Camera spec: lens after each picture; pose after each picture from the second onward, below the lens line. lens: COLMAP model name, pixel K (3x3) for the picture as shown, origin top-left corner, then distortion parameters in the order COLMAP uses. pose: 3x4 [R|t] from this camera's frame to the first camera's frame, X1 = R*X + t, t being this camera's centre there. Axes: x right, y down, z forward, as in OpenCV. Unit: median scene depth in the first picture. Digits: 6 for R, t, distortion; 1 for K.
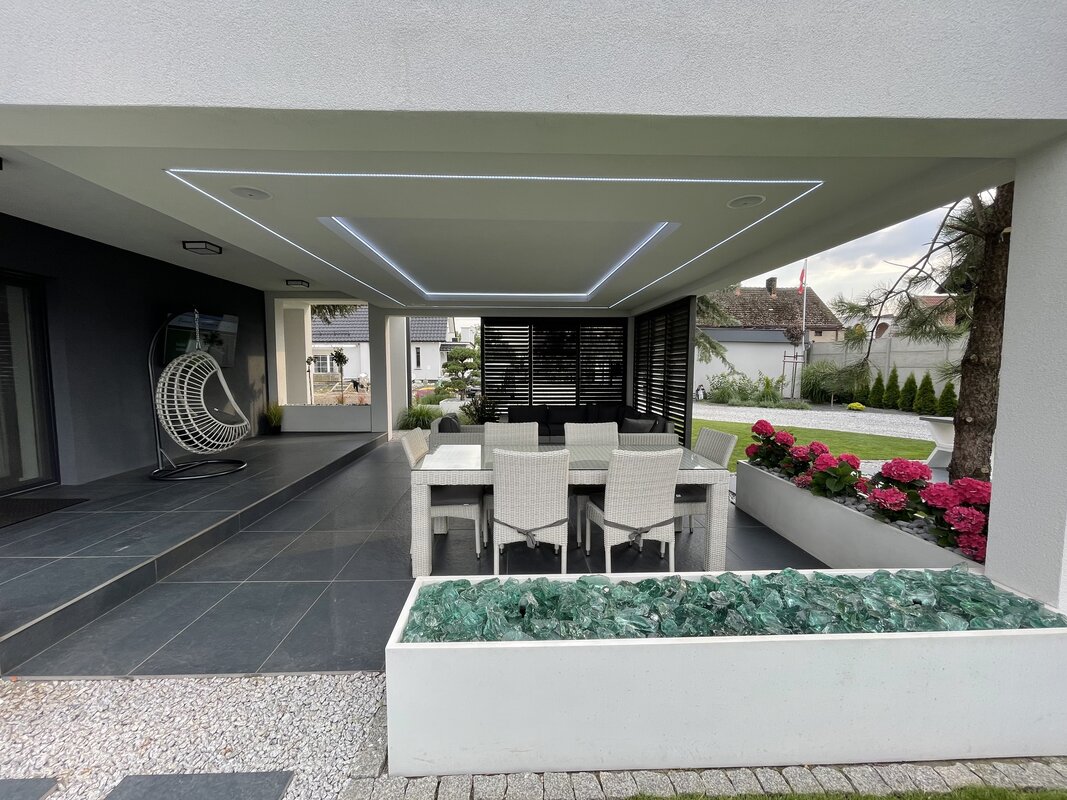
lens RADIAL K [[432.5, 0, 533.5], [0, 432.5, 400.0], [0, 0, 1]] dist [0.000334, -0.000021]
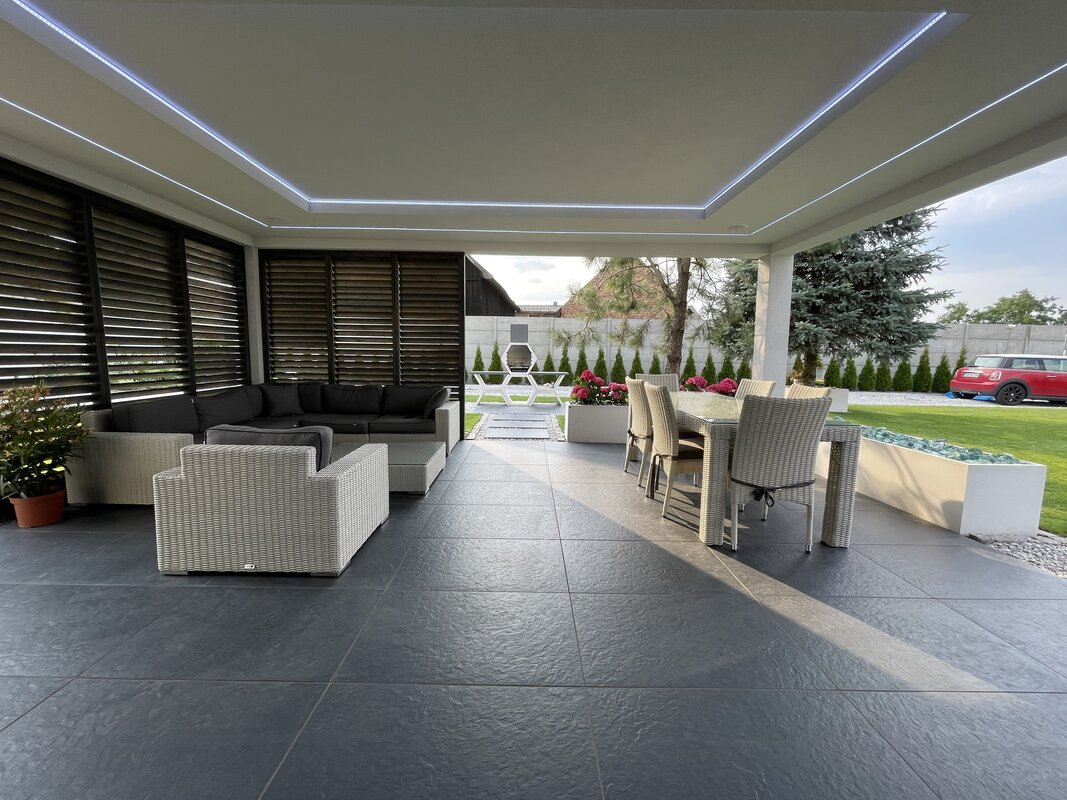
lens RADIAL K [[429.7, 0, 530.9], [0, 429.7, 399.7], [0, 0, 1]] dist [0.000308, 0.000336]
pose [[0.048433, -0.110013, 0.992749, -0.514359], [0.064581, 0.992181, 0.106799, -0.006838], [-0.996736, 0.058940, 0.055159, 0.688657]]
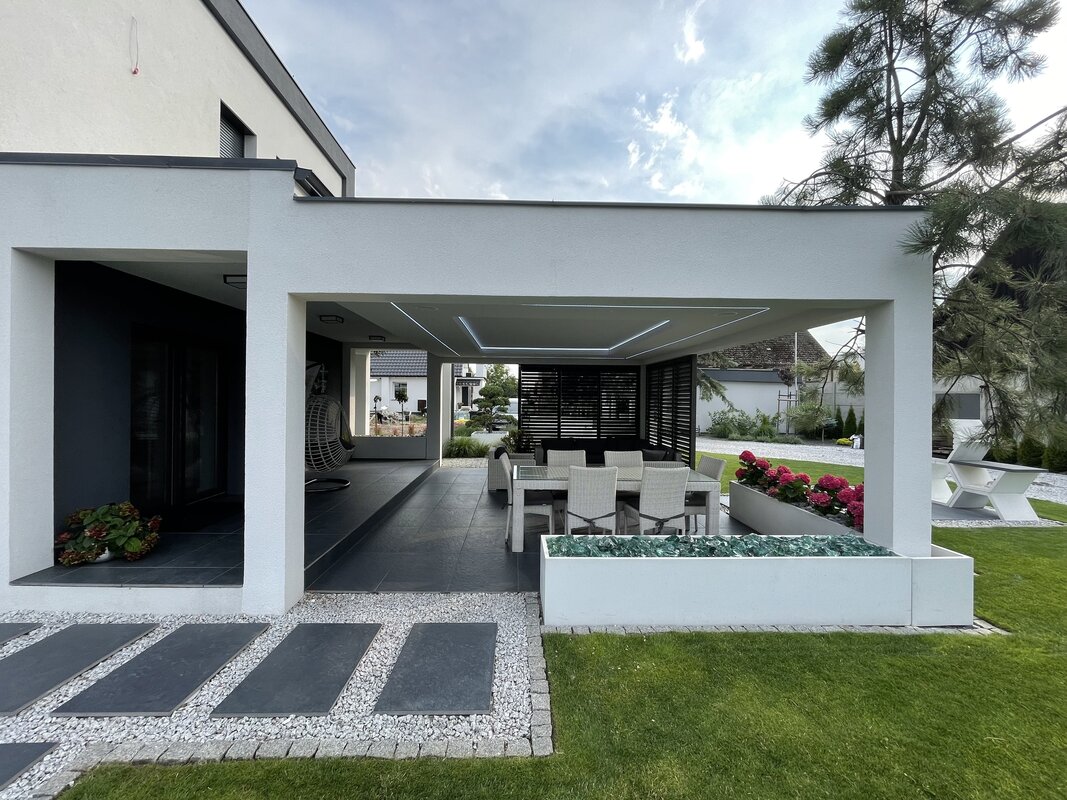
lens RADIAL K [[432.5, 0, 533.5], [0, 432.5, 400.0], [0, 0, 1]] dist [0.000334, -0.000021]
pose [[0.999937, 0.009250, -0.006285, -0.087879], [-0.009695, 0.997147, -0.074857, -0.002760], [0.005574, 0.074913, 0.997174, -0.240534]]
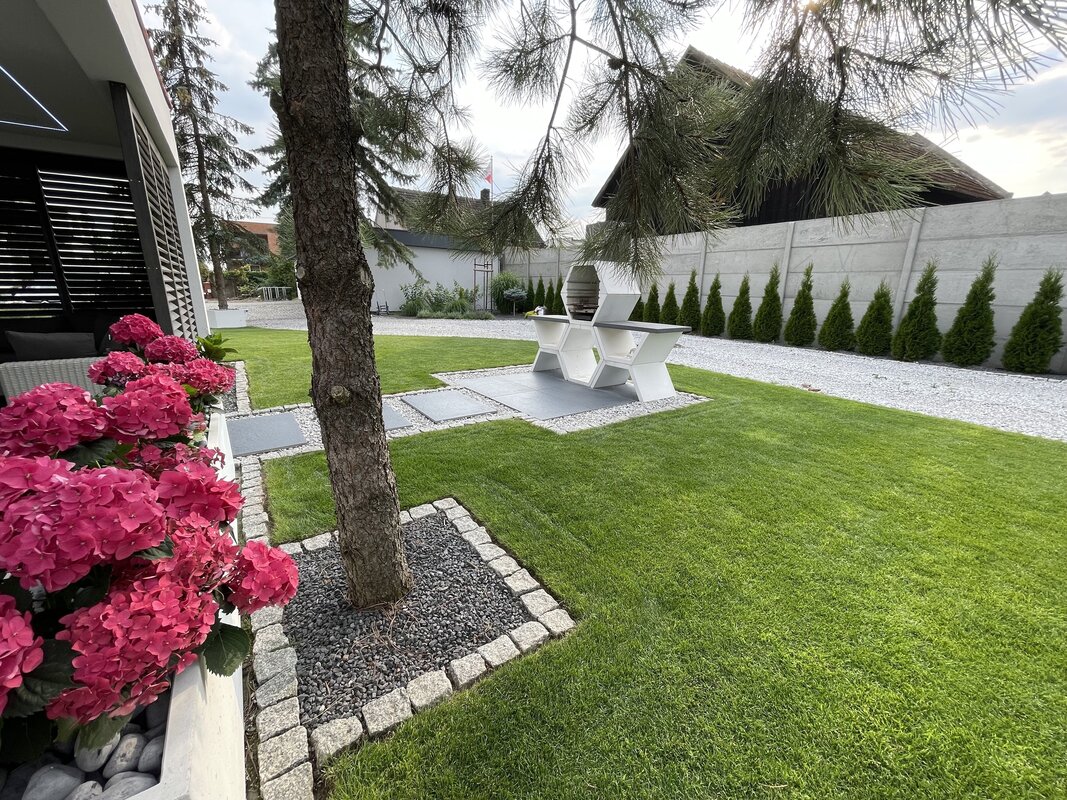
lens RADIAL K [[429.7, 0, 530.9], [0, 429.7, 399.7], [0, 0, 1]] dist [0.000308, 0.000336]
pose [[0.851858, -0.126756, 0.508203, 0.411881], [0.032147, 0.981098, 0.190821, 0.039283], [-0.522785, -0.146215, 0.839832, 0.223408]]
